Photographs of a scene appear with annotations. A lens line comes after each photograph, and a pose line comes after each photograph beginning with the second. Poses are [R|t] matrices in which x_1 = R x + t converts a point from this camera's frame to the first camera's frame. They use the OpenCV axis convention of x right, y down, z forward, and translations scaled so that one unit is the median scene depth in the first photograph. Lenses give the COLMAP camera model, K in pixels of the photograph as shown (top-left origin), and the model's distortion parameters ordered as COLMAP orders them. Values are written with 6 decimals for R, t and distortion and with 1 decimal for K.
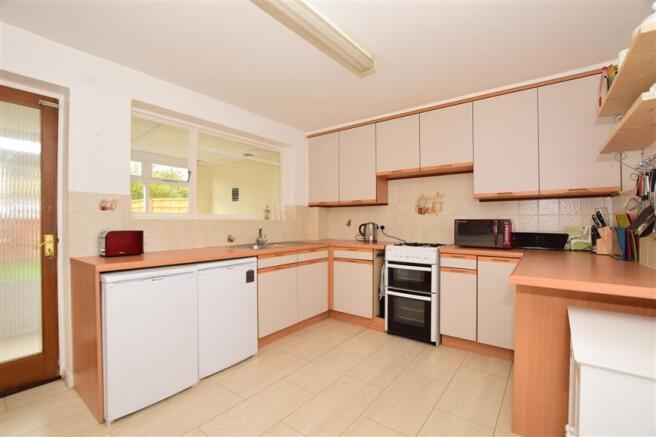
lens RADIAL K [[294.0, 0, 326.2], [0, 294.0, 221.2], [0, 0, 1]] dist [-0.001374, -0.000024]
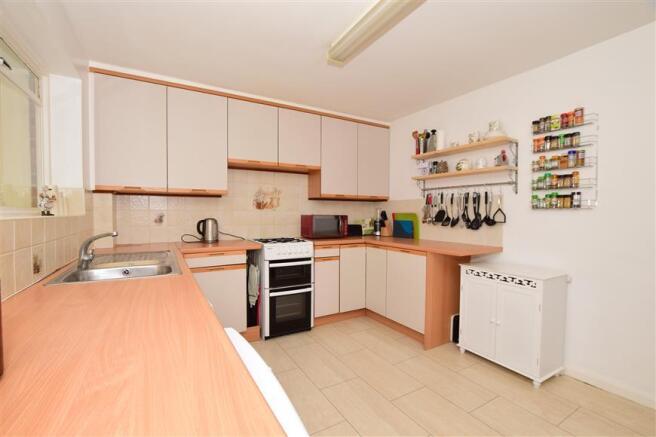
lens RADIAL K [[294.0, 0, 326.2], [0, 294.0, 221.2], [0, 0, 1]] dist [-0.001374, -0.000024]
pose [[0.395128, -0.025982, 0.918259, -0.556254], [-0.006809, 0.999490, 0.031210, -0.017914], [-0.918601, -0.018585, 0.394749, 0.475104]]
